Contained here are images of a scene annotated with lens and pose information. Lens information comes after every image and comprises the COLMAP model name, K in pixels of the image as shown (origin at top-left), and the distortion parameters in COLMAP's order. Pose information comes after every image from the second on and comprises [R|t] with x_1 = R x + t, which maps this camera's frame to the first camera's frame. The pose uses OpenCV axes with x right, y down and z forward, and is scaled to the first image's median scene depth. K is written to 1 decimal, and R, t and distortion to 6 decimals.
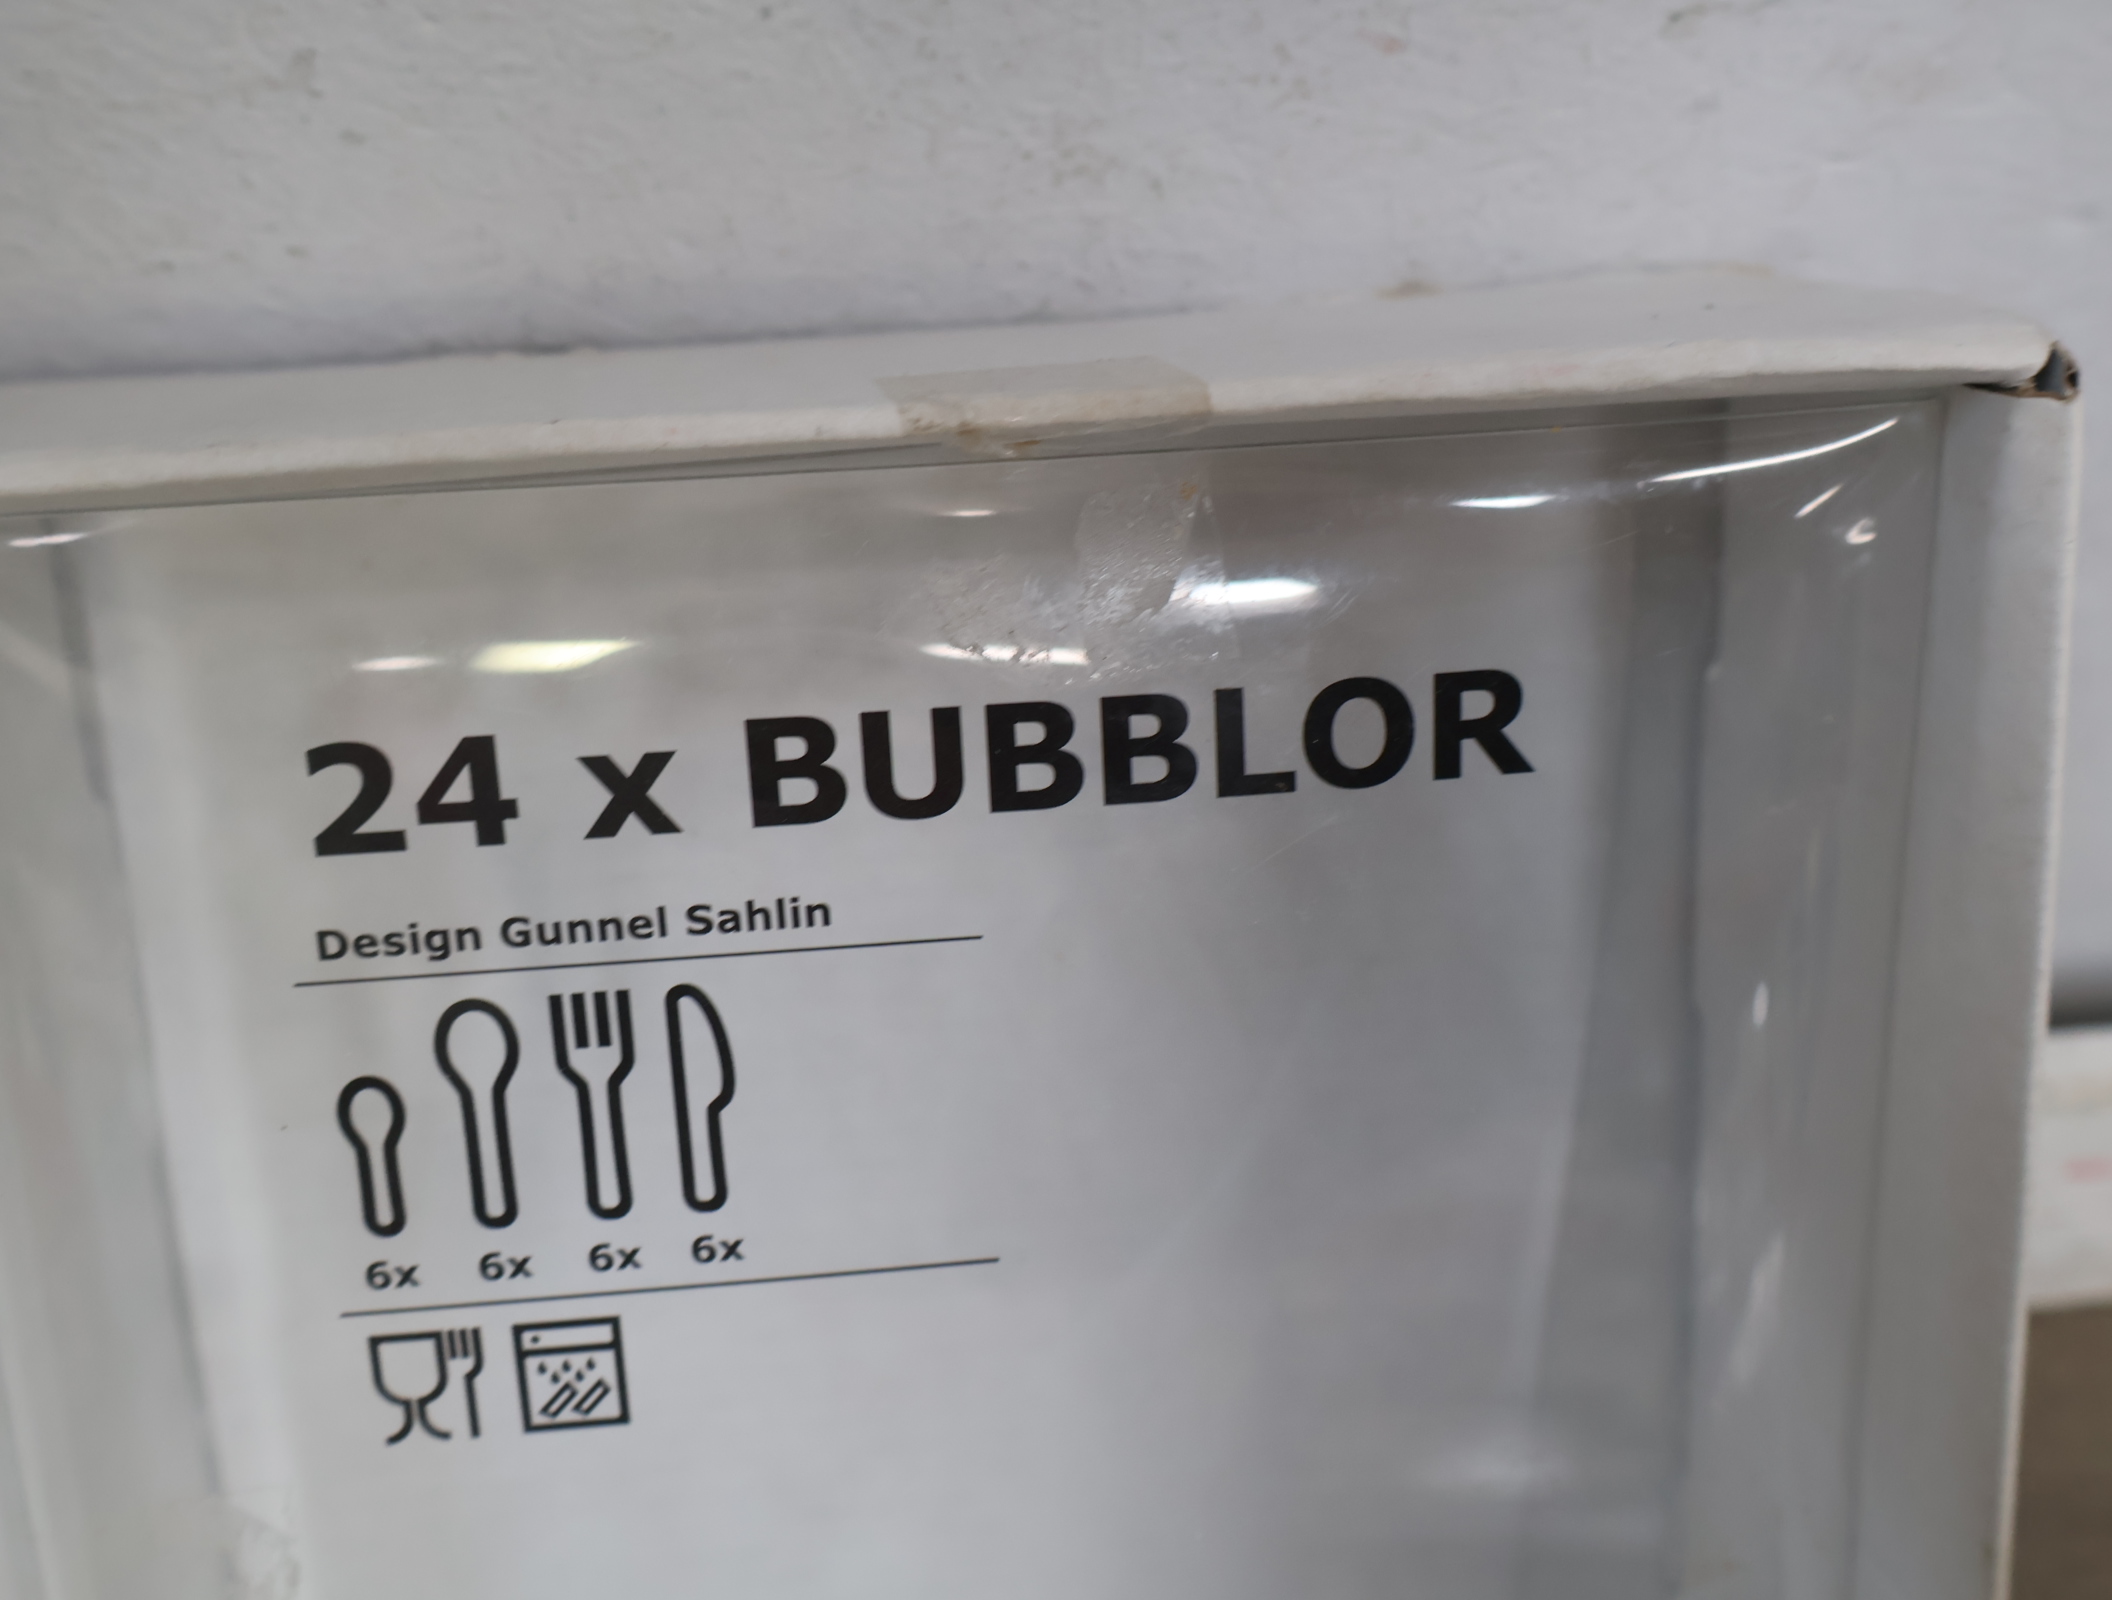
lens RADIAL K [[2364.9, 0, 1046.3], [0, 2364.9, 798.7], [0, 0, 1]] dist [0.010915, 0.000000]
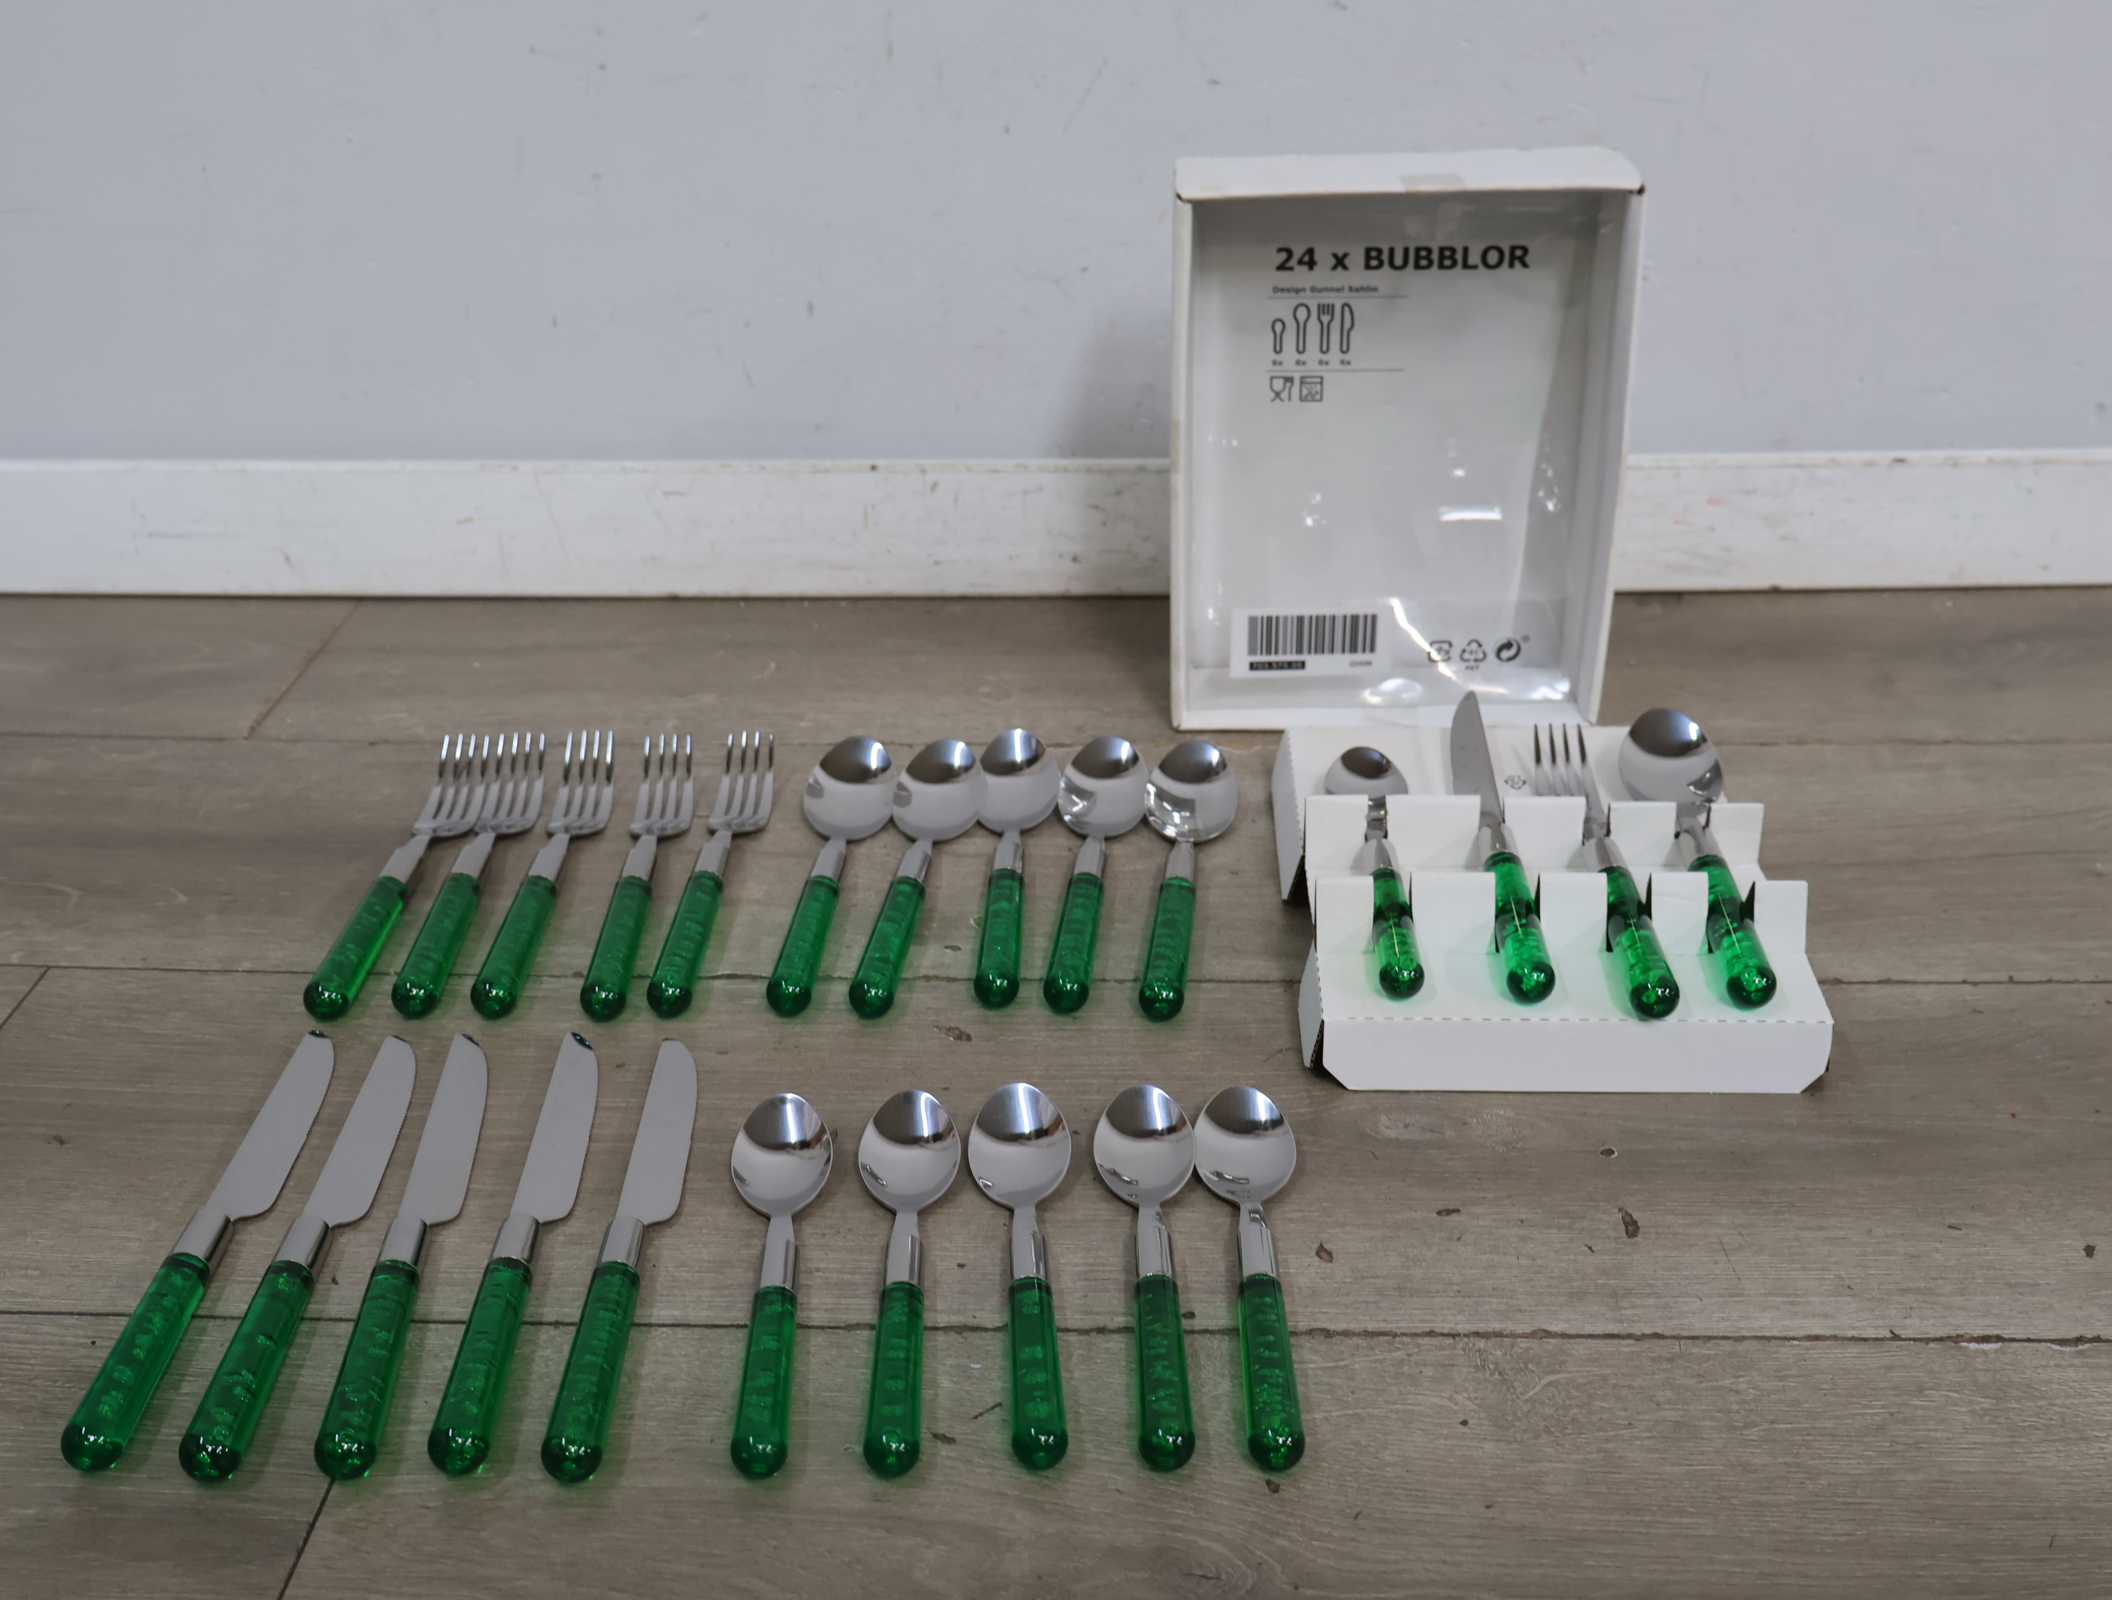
lens RADIAL K [[2364.9, 0, 1064.5], [0, 2364.9, 790.2], [0, 0, 1]] dist [0.010915, 0.000000]
pose [[0.990678, 0.082010, -0.108777, -0.116194], [-0.060817, 0.980754, 0.185533, 0.193263], [0.121899, -0.177187, 0.976599, -3.961180]]
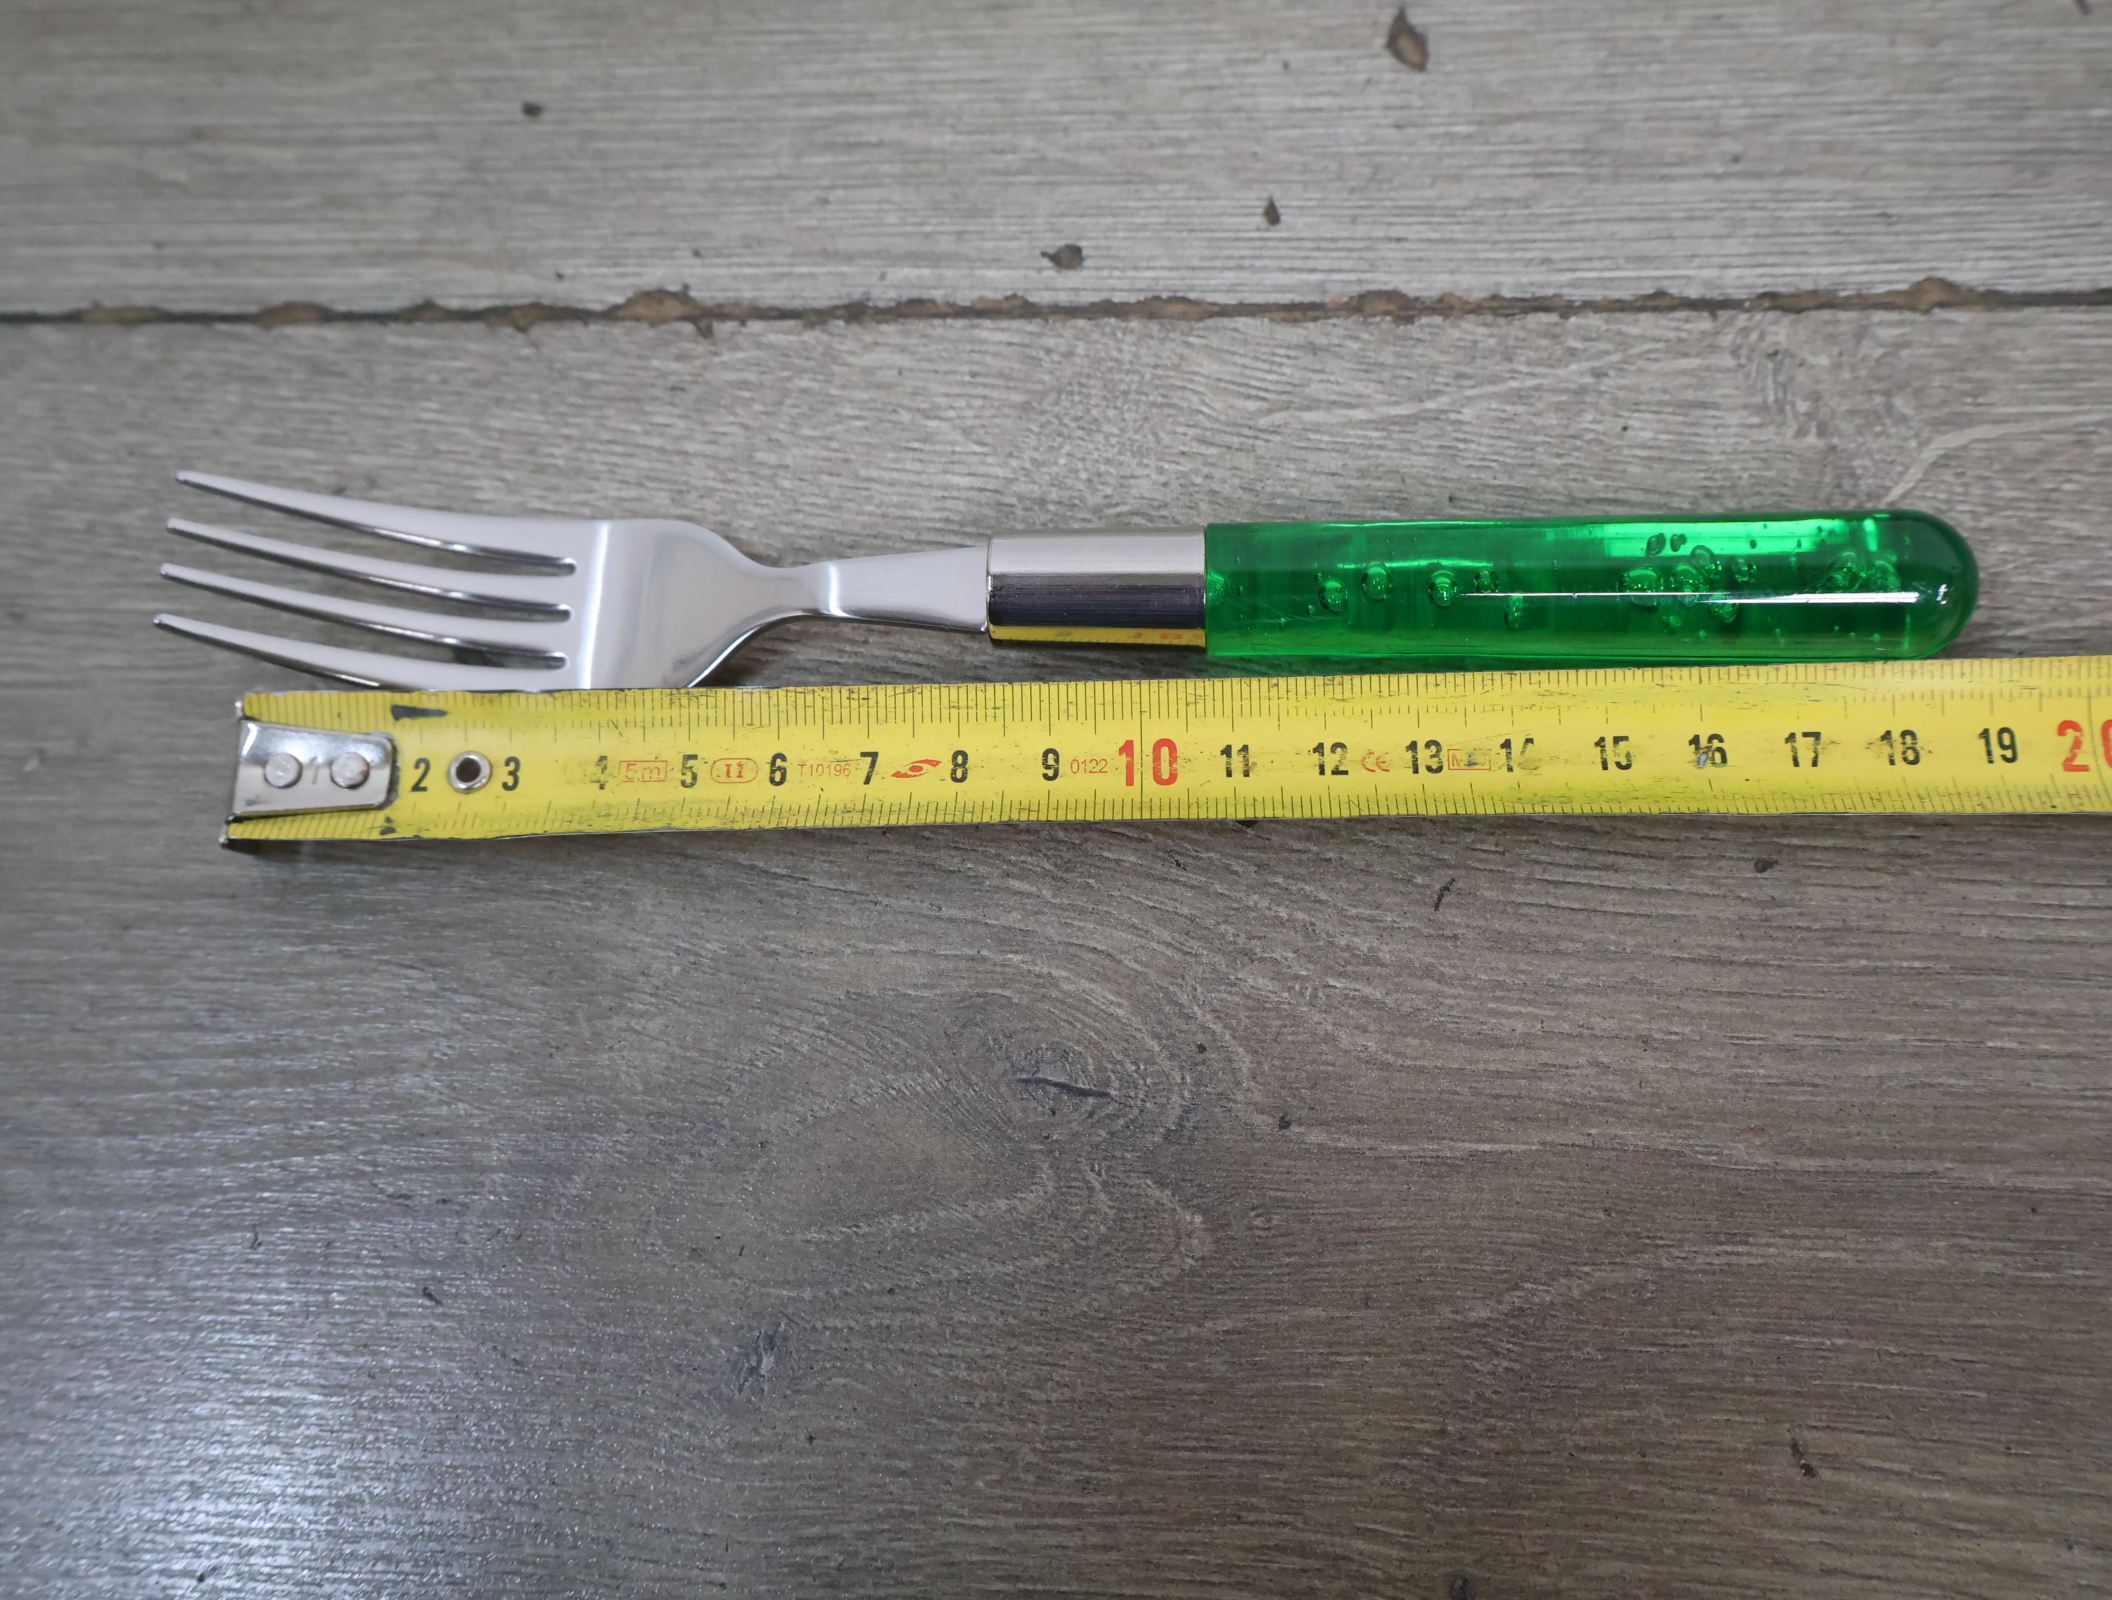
lens RADIAL K [[2364.9, 0, 1071.4], [0, 2364.9, 789.9], [0, 0, 1]] dist [0.010915, 0.000000]
pose [[0.991532, 0.107536, -0.072805, -0.108450], [-0.000547, 0.564080, 0.825720, 0.582087], [0.129862, -0.818688, 0.559363, -1.734293]]
